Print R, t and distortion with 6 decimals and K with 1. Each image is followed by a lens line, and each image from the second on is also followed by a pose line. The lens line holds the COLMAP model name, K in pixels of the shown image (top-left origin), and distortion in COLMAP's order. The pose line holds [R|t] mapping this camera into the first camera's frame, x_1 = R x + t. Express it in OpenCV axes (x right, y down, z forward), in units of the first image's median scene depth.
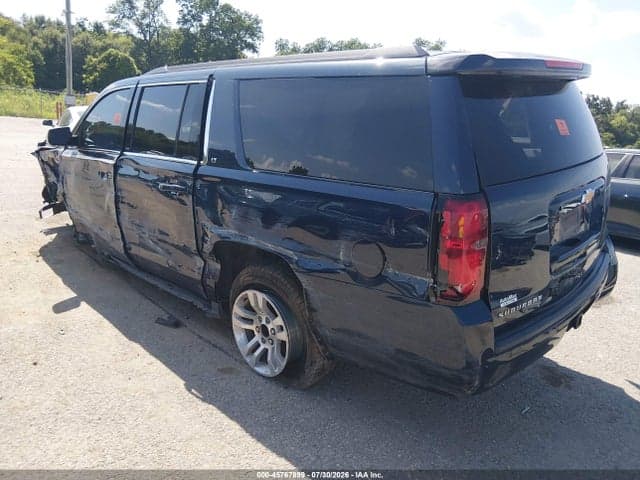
lens RADIAL K [[476.9, 0, 320.4], [0, 476.9, 262.2], [0, 0, 1]] dist [0.048418, -0.080693]
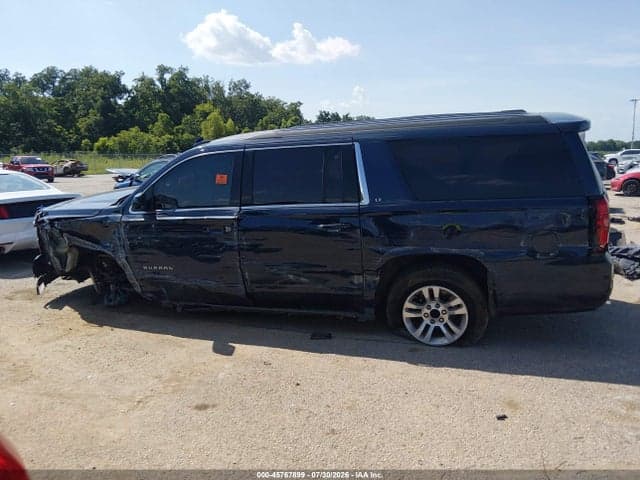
lens RADIAL K [[482.2, 0, 320.0], [0, 482.2, 240.0], [0, 0, 1]] dist [0.112780, -0.180525]
pose [[0.888151, -0.170133, 0.426898, -0.975547], [0.209001, 0.976856, -0.045511, -0.073232], [-0.409275, 0.129643, 0.903154, -0.178496]]
